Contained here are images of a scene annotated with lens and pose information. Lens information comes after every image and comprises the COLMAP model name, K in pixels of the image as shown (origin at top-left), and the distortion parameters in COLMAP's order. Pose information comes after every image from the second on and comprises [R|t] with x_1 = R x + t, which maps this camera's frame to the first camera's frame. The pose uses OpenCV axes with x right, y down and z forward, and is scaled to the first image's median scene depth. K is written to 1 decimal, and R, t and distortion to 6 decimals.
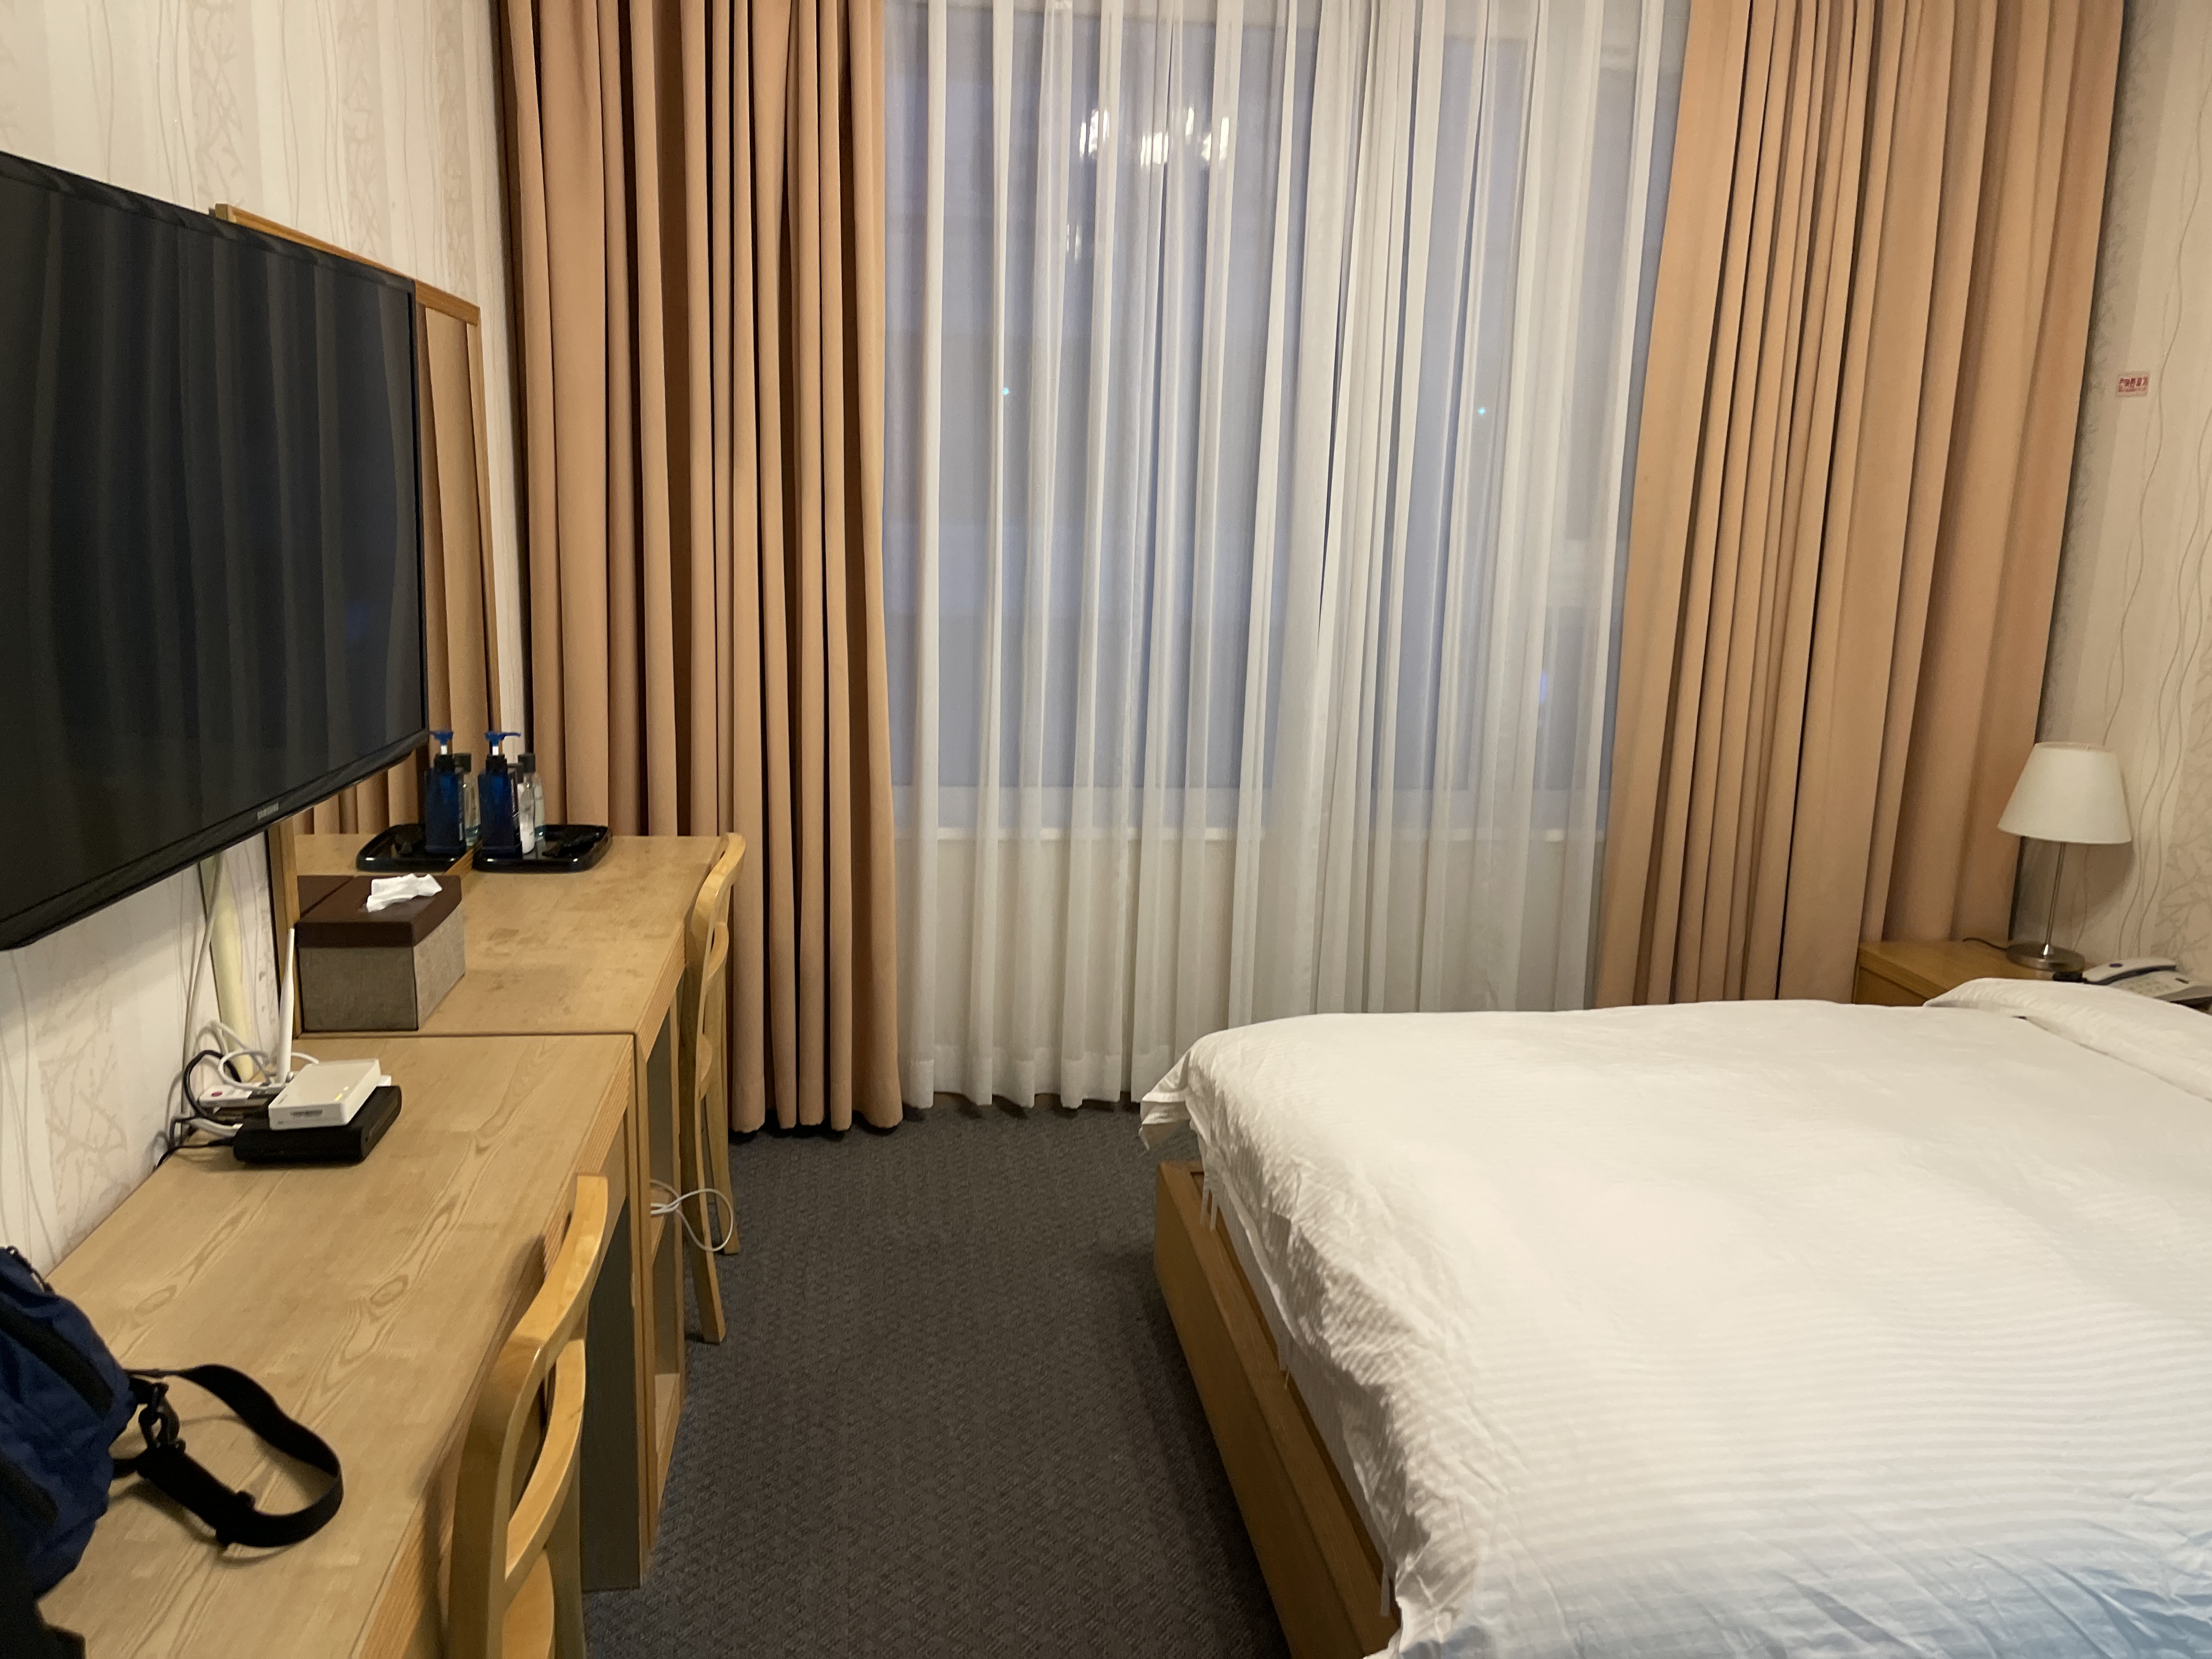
lens RADIAL K [[1667.6, 0, 1106.2], [0, 1667.6, 822.9], [0, 0, 1]] dist [0.051905, -0.052356]
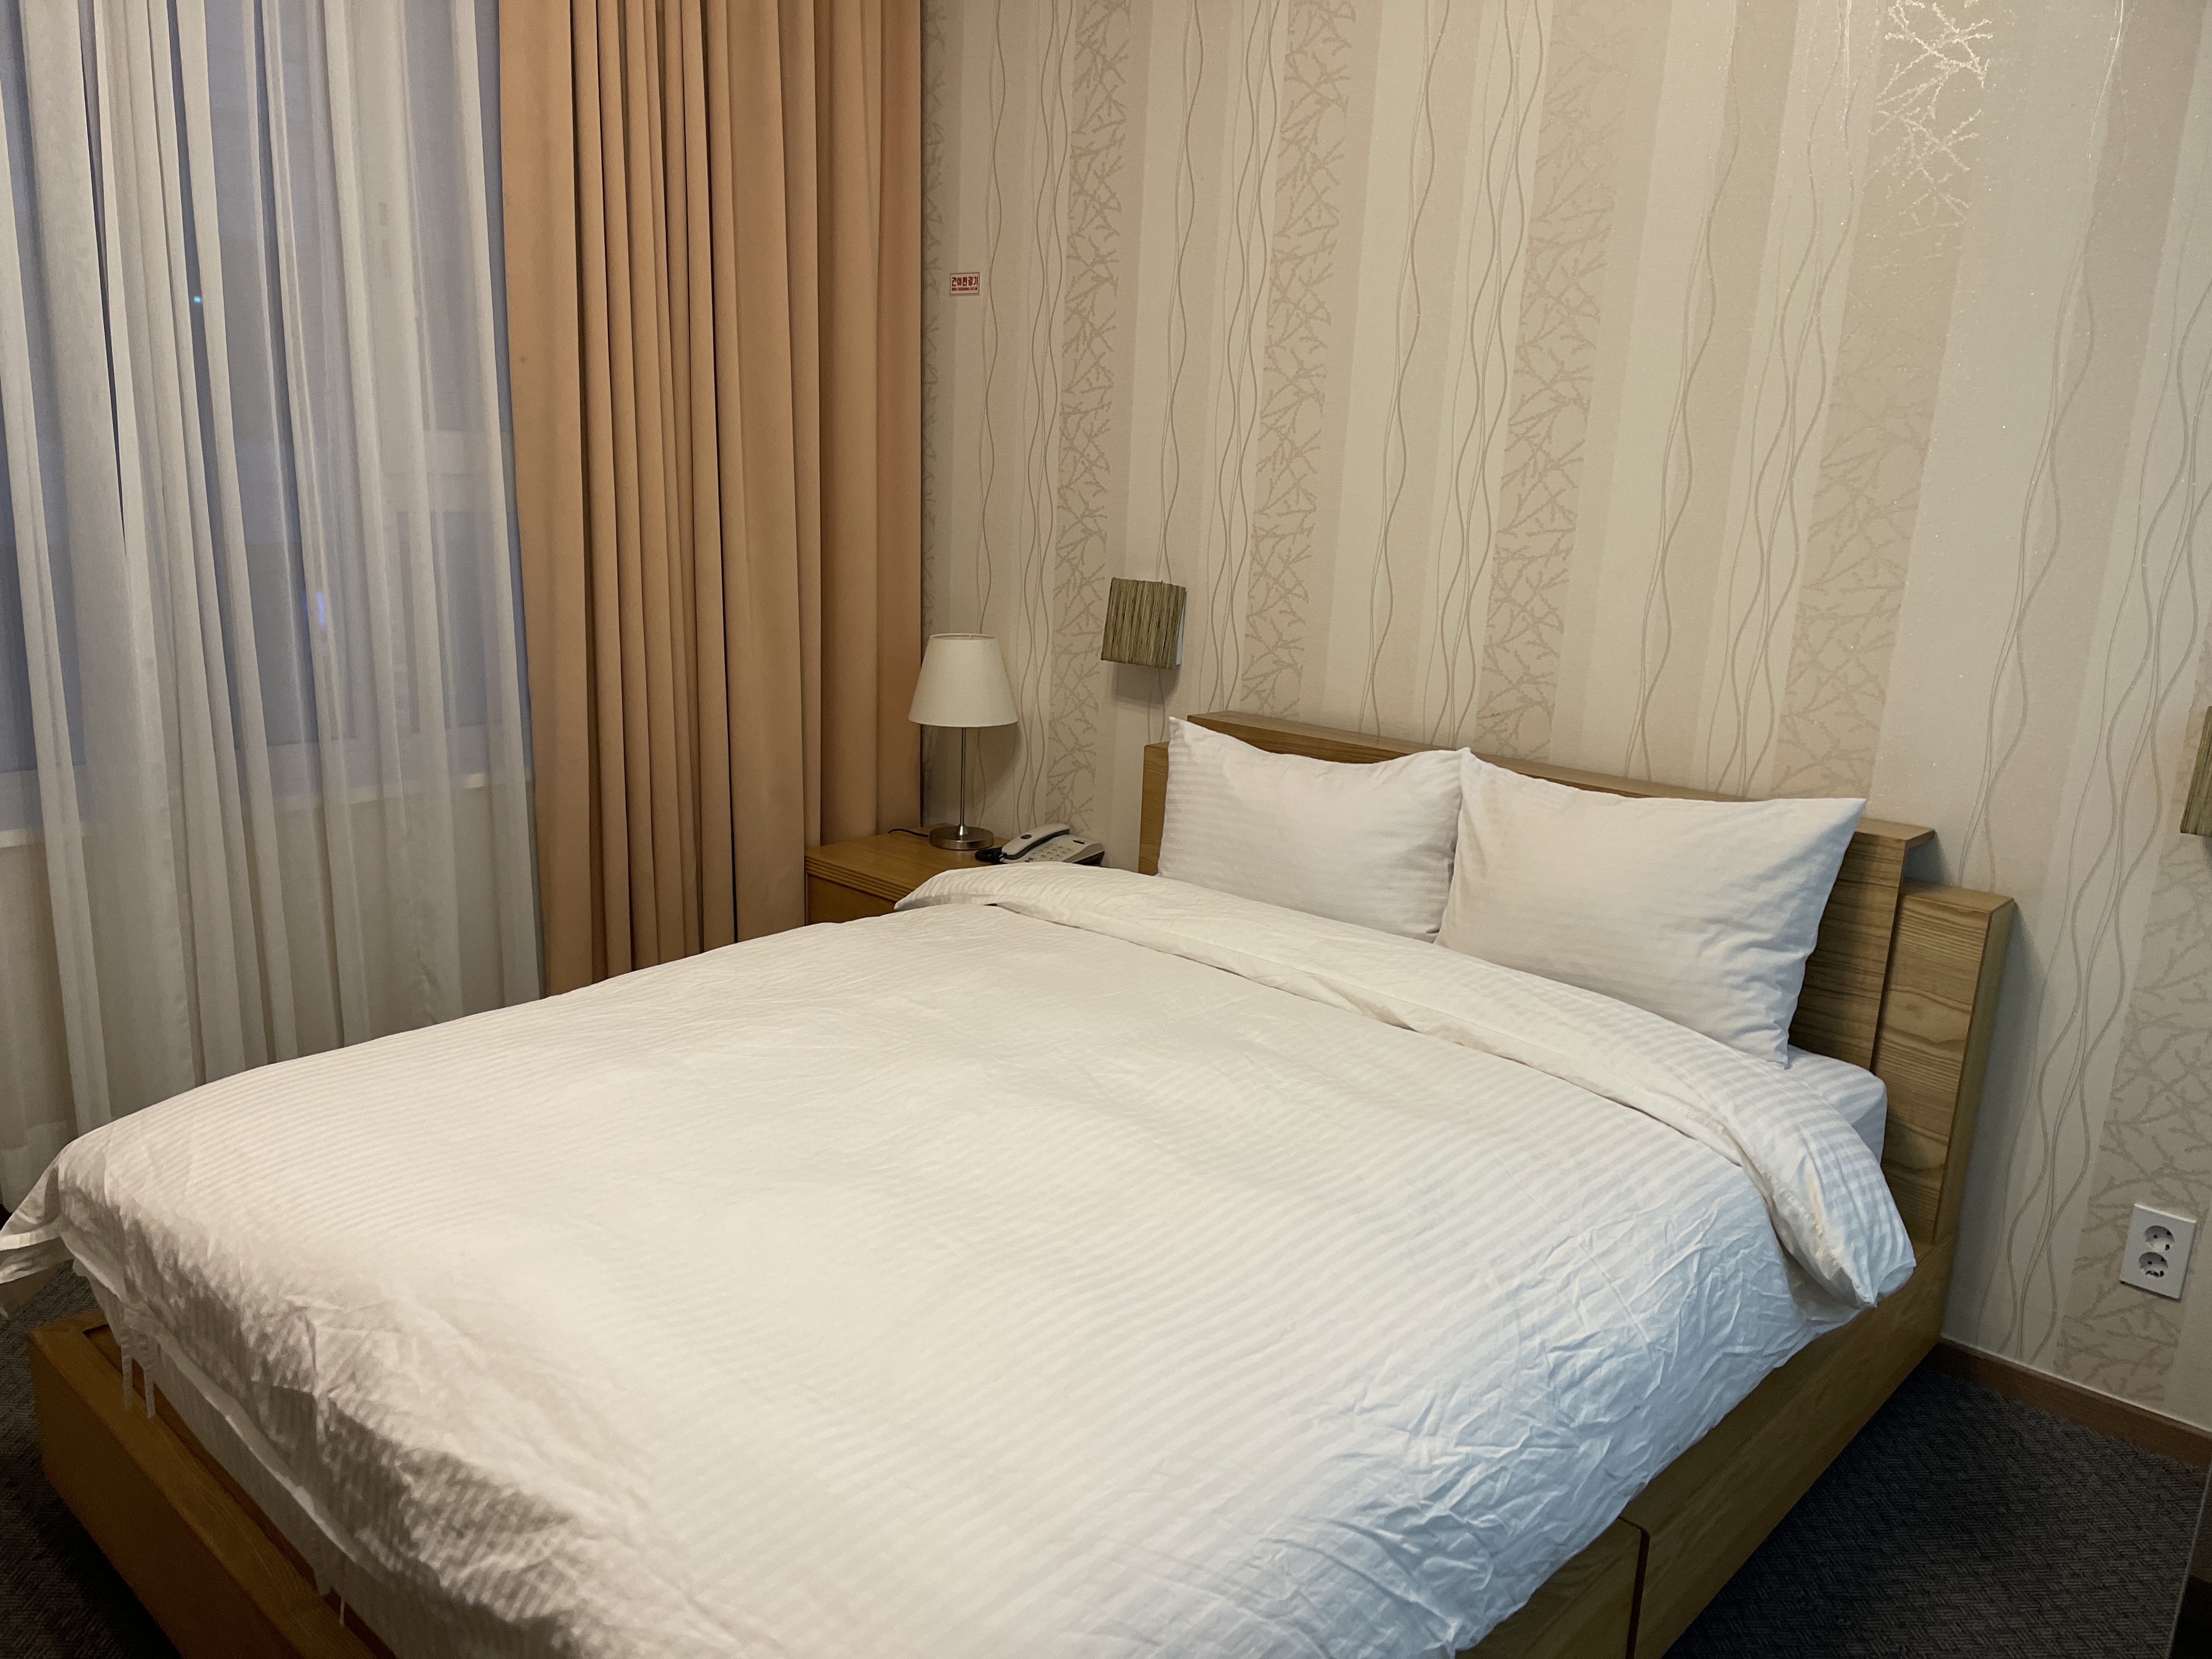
lens RADIAL K [[1667.6, 0, 1109.8], [0, 1667.6, 848.6], [0, 0, 1]] dist [0.051905, -0.052356]
pose [[0.770318, -0.149931, 0.619783, -0.034048], [0.108212, 0.988604, 0.104657, -0.023503], [-0.628411, -0.013551, 0.777764, 0.241338]]
